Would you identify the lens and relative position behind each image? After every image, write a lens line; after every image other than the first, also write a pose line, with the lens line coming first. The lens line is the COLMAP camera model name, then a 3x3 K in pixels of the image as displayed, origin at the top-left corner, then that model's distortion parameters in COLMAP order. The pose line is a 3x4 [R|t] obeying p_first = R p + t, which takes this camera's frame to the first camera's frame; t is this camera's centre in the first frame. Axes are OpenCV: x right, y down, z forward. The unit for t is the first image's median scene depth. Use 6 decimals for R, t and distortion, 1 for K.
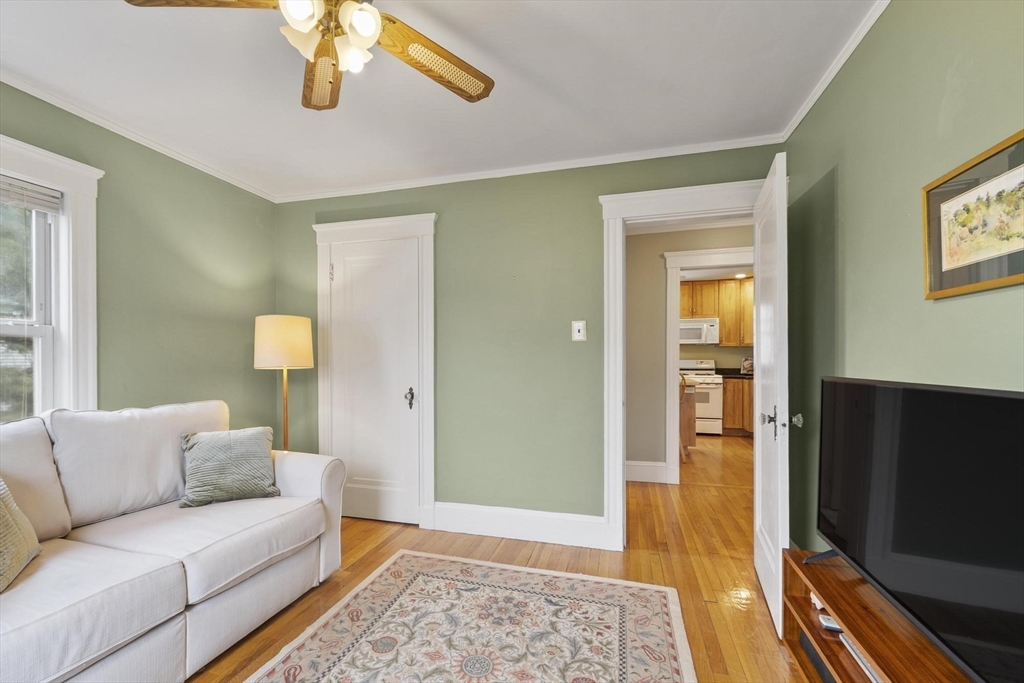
lens RADIAL K [[431.9, 0, 511.1], [0, 431.9, 360.7], [0, 0, 1]] dist [0.002233, 0.000142]
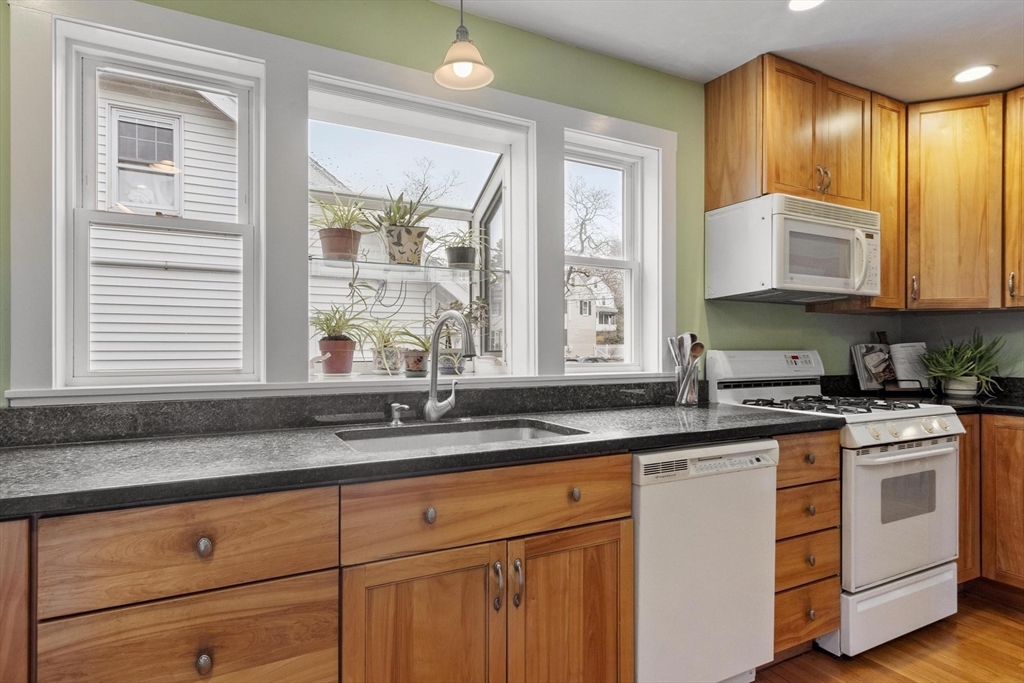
lens RADIAL K [[539.4, 0, 481.9], [0, 539.4, 346.5], [0, 0, 1]] dist [0.002486, 0.000374]
pose [[0.742600, 0.004420, 0.669720, 0.017023], [-0.000146, 0.999979, -0.006437, -0.002261], [-0.669735, 0.004682, 0.742585, 0.900373]]
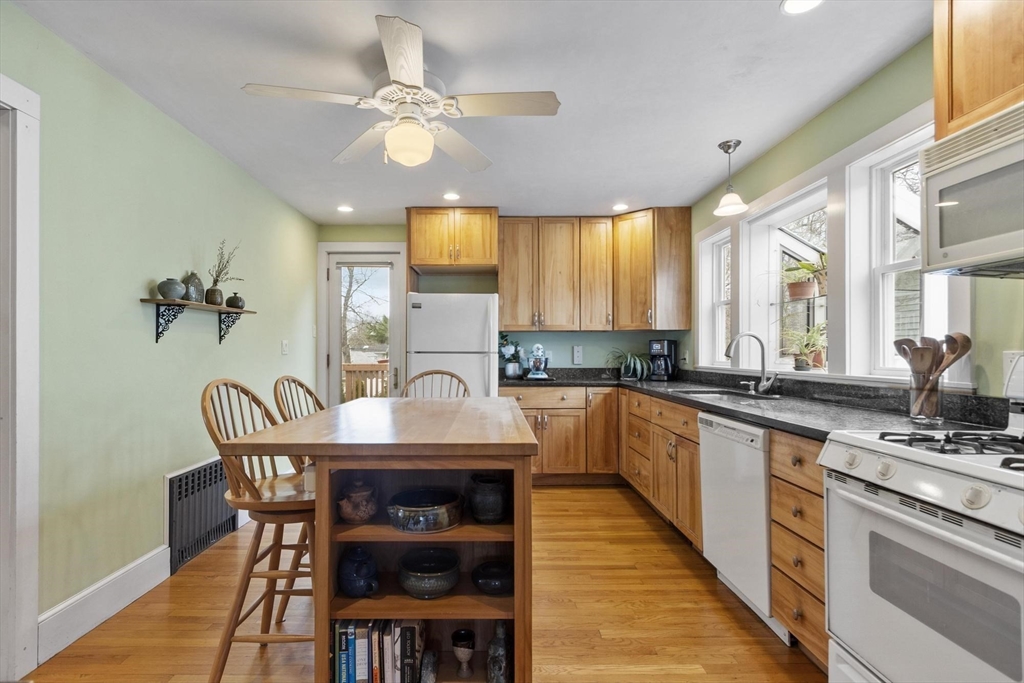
lens RADIAL K [[490.1, 0, 485.5], [0, 490.1, 349.9], [0, 0, 1]] dist [0.002388, 0.000710]
pose [[0.262110, -0.001612, -0.965037, 0.540192], [-0.004347, 0.999986, -0.002851, -0.003049], [0.965028, 0.004942, 0.262099, 0.768460]]
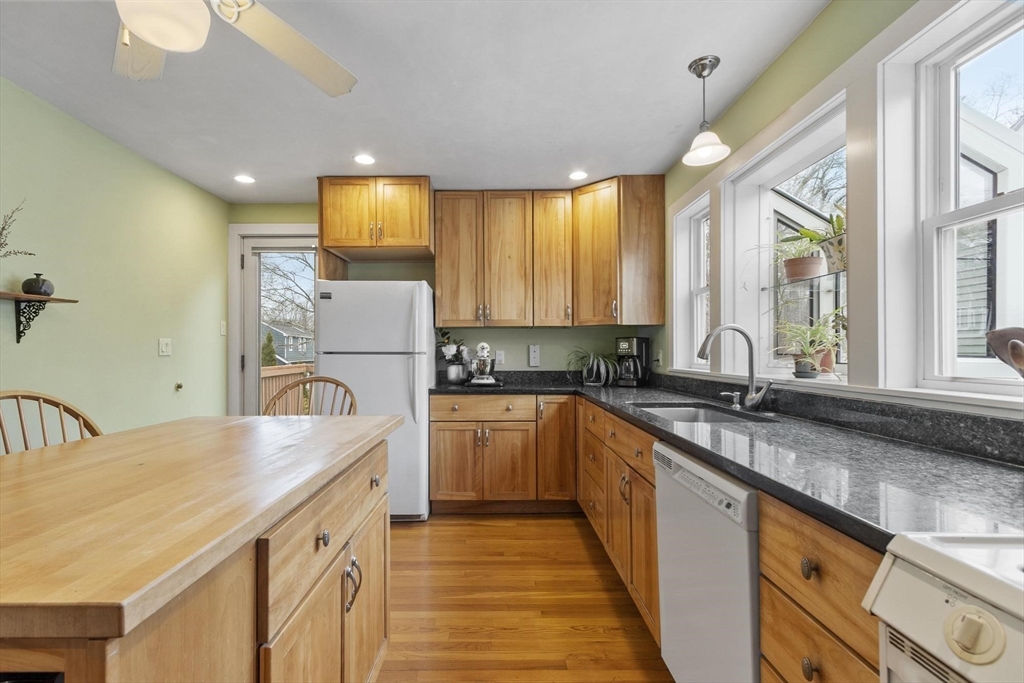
lens RADIAL K [[468.3, 0, 487.2], [0, 468.3, 349.8], [0, 0, 1]] dist [0.002541, -0.000171]
pose [[0.256327, -0.001871, -0.966588, 0.431931], [-0.002106, 0.999995, -0.002495, -0.003738], [0.966588, 0.002675, 0.256322, 0.879505]]
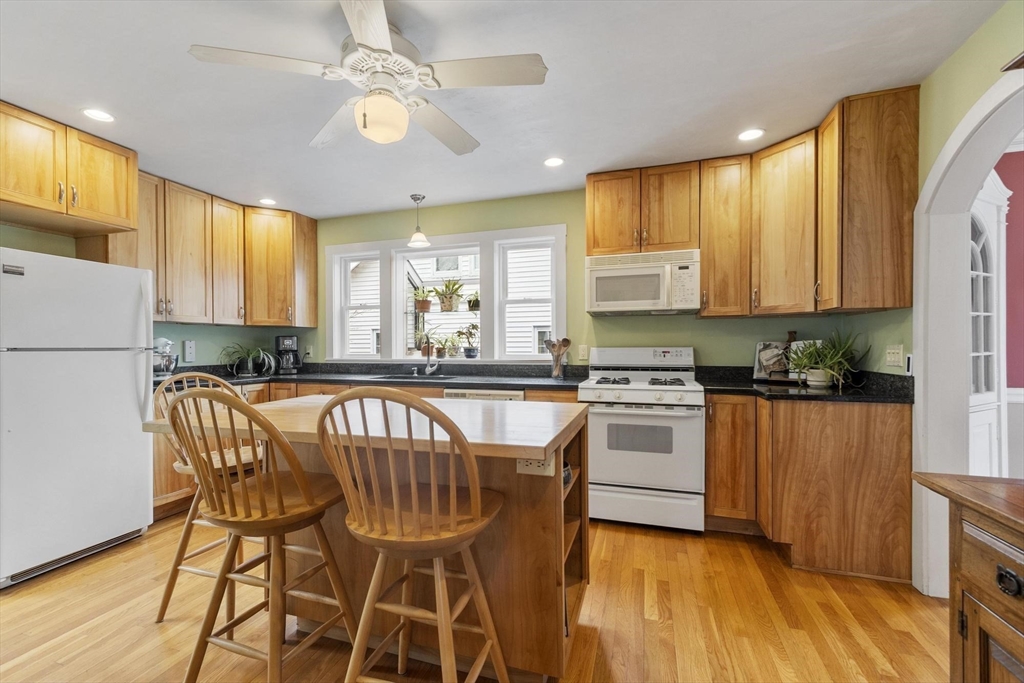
lens RADIAL K [[450.5, 0, 493.7], [0, 450.5, 348.6], [0, 0, 1]] dist [0.011341, -0.004514]
pose [[0.998462, -0.001977, -0.055408, 0.300998], [0.002144, 0.999993, 0.002941, -0.002410], [0.055402, -0.003055, 0.998459, 0.540919]]
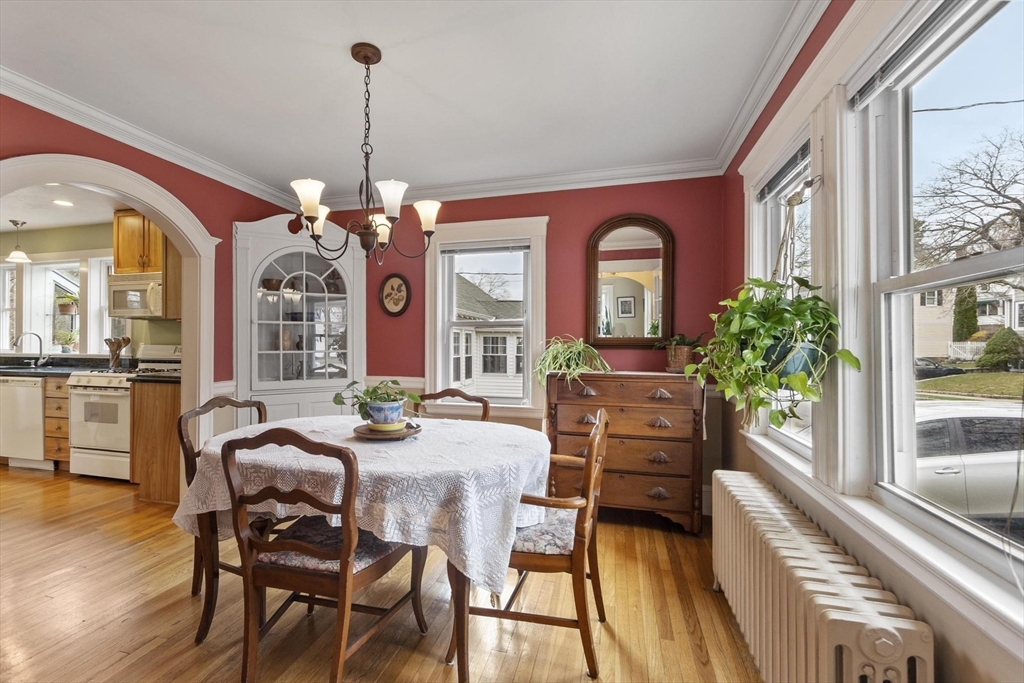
lens RADIAL K [[453.1, 0, 492.9], [0, 453.1, 342.7], [0, 0, 1]] dist [0.001214, 0.001097]
pose [[0.999977, 0.005898, -0.003225, 0.902729], [-0.005917, 0.999965, -0.005863, -0.004026], [0.003190, 0.005882, 0.999978, 0.403593]]
